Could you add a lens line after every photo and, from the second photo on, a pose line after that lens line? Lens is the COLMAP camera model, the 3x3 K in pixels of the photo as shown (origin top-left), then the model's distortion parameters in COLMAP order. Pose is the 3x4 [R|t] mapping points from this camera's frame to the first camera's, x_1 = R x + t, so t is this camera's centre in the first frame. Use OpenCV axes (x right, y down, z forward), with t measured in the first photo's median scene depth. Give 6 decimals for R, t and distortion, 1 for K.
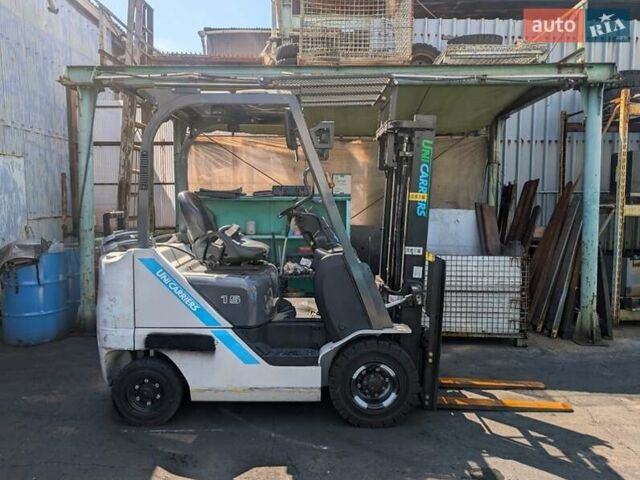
lens RADIAL K [[457.9, 0, 312.3], [0, 457.9, 238.6], [0, 0, 1]] dist [0.003671, -0.002564]
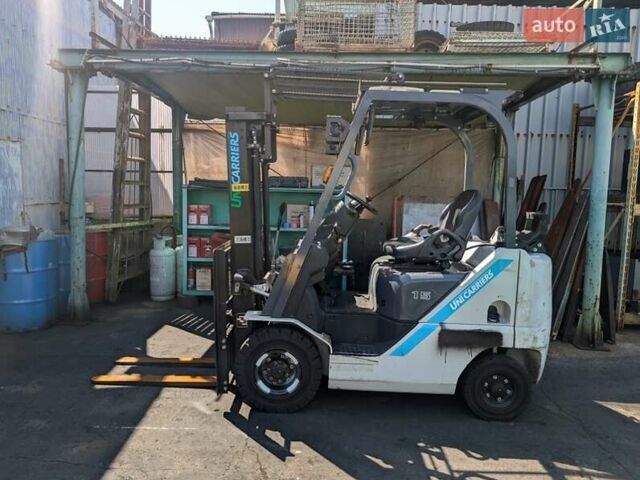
lens RADIAL K [[457.3, 0, 312.0], [0, 457.3, 243.2], [0, 0, 1]] dist [0.004204, -0.001887]
pose [[0.999348, 0.024383, -0.026631, 0.039028], [-0.023492, 0.999170, 0.033272, -0.008574], [0.027420, -0.032624, 0.999091, 0.027246]]
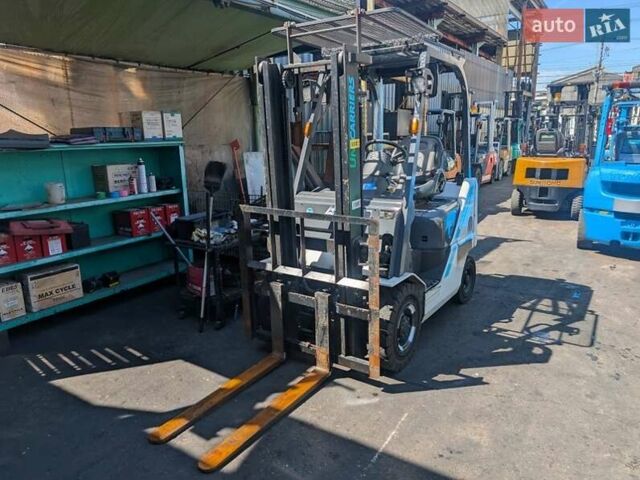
lens RADIAL K [[455.0, 0, 316.1], [0, 455.0, 240.5], [0, 0, 1]] dist [0.004008, -0.000112]
pose [[0.564942, -0.200906, 0.800298, -0.547343], [0.088395, 0.979059, 0.183383, -0.052818], [-0.820382, -0.032858, 0.570871, 0.379245]]
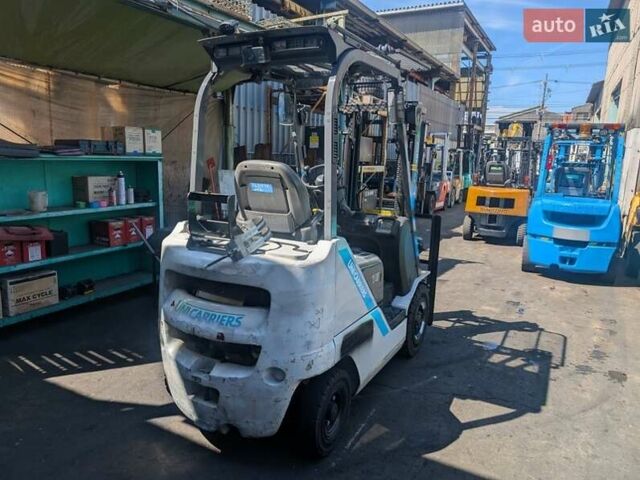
lens RADIAL K [[457.9, 0, 312.3], [0, 457.9, 238.6], [0, 0, 1]] dist [0.003671, -0.002564]
pose [[0.494799, -0.142363, 0.857267, -0.620669], [0.044389, 0.989343, 0.138675, -0.053466], [-0.867873, -0.030563, 0.495846, 0.371418]]
